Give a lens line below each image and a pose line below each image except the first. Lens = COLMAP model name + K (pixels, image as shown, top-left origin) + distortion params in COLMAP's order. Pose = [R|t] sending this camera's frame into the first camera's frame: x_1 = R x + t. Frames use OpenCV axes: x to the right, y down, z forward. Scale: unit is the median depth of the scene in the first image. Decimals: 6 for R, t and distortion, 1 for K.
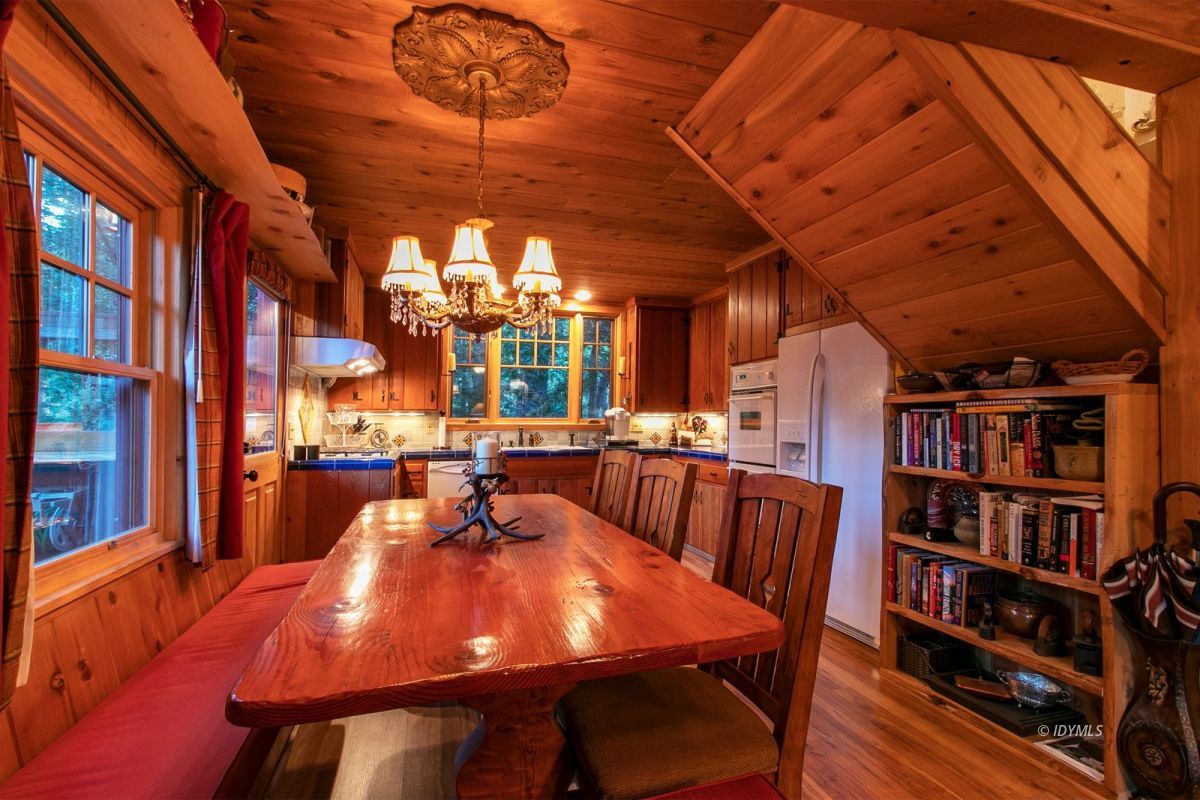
lens RADIAL K [[564.3, 0, 624.8], [0, 564.3, 411.3], [0, 0, 1]] dist [0.000982, 0.000230]
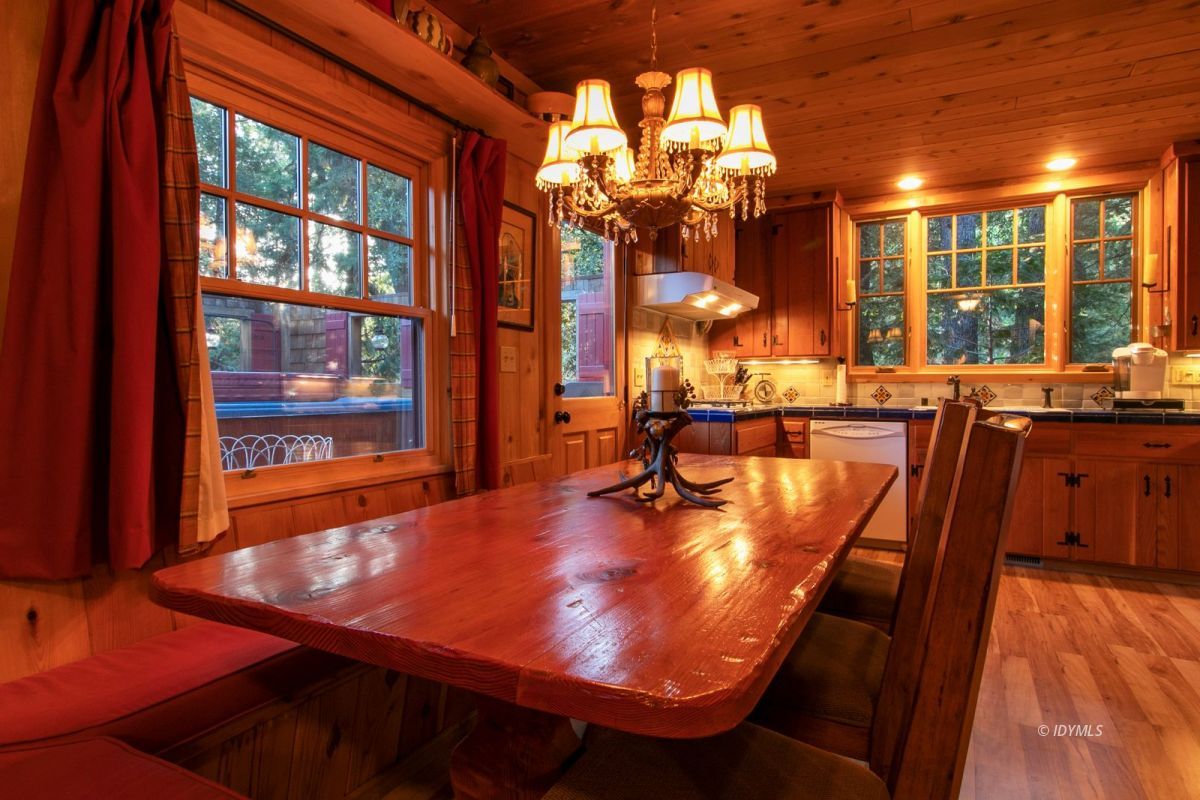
lens RADIAL K [[679.6, 0, 589.9], [0, 679.6, 388.4], [0, 0, 1]] dist [-0.000832, 0.000704]
pose [[0.670407, 0.002697, -0.741989, 0.290868], [0.012262, 0.999817, 0.014712, 0.052610], [0.741893, -0.018961, 0.670251, 0.263299]]
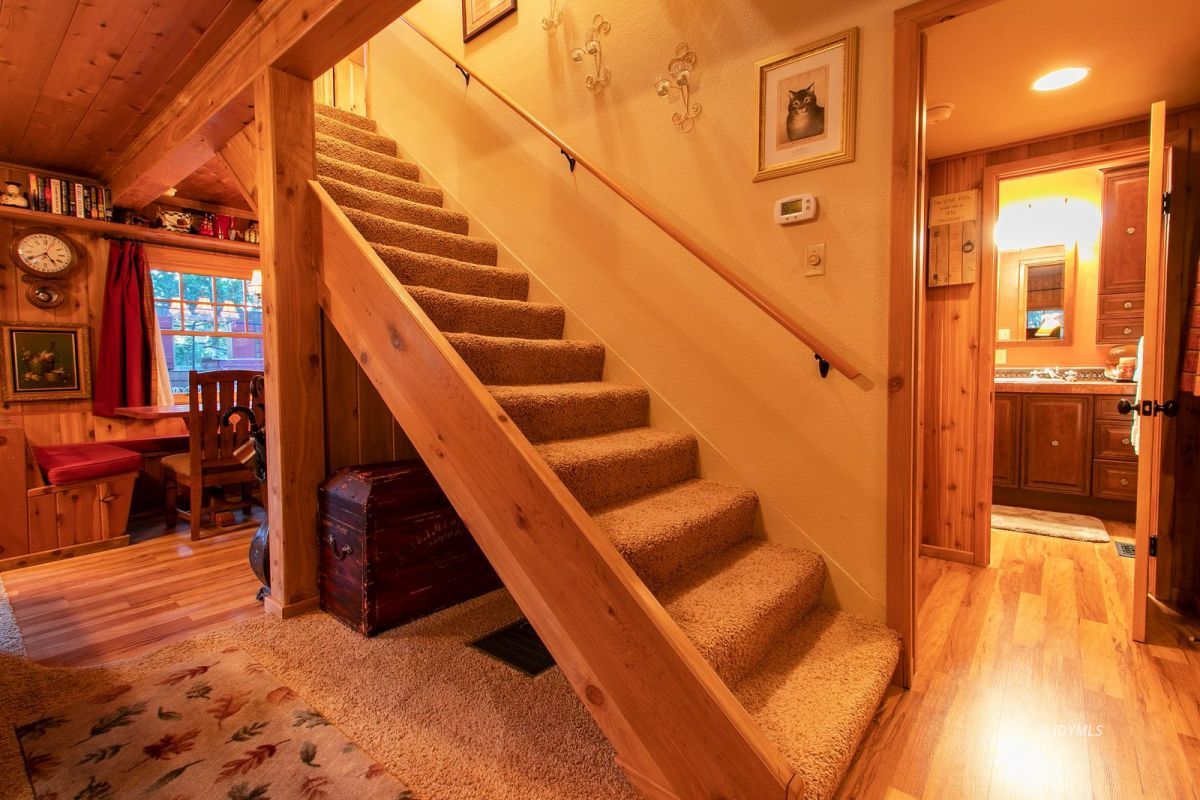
lens RADIAL K [[573.1, 0, 597.4], [0, 573.1, 390.8], [0, 0, 1]] dist [-0.000135, -0.000336]
pose [[0.518577, 0.033202, -0.854386, 1.918846], [0.021539, 0.998421, 0.051873, 0.072172], [0.854759, -0.045303, 0.517044, 0.685873]]
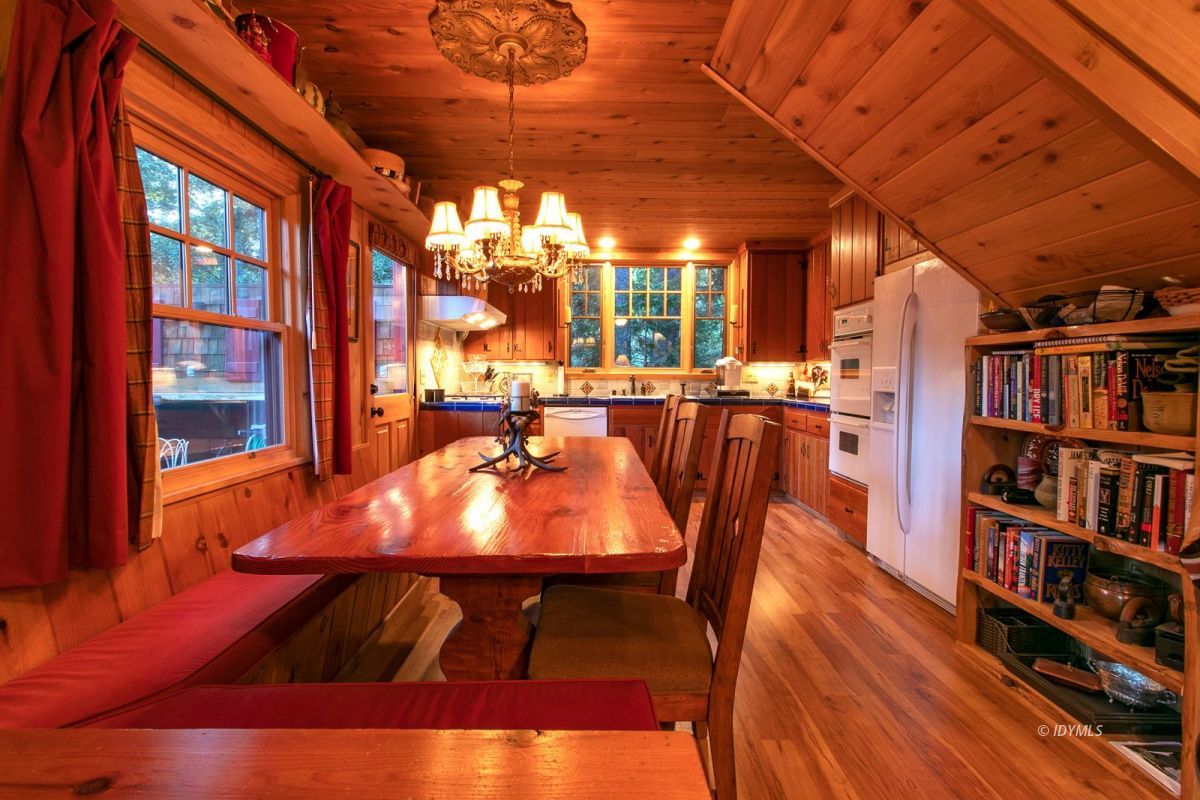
lens RADIAL K [[568.8, 0, 612.5], [0, 568.8, 393.3], [0, 0, 1]] dist [-0.001263, -0.000900]
pose [[0.952742, 0.013825, -0.303467, 0.218013], [0.001239, 0.998779, 0.049390, 0.016272], [0.303780, -0.047432, 0.951561, -0.013255]]
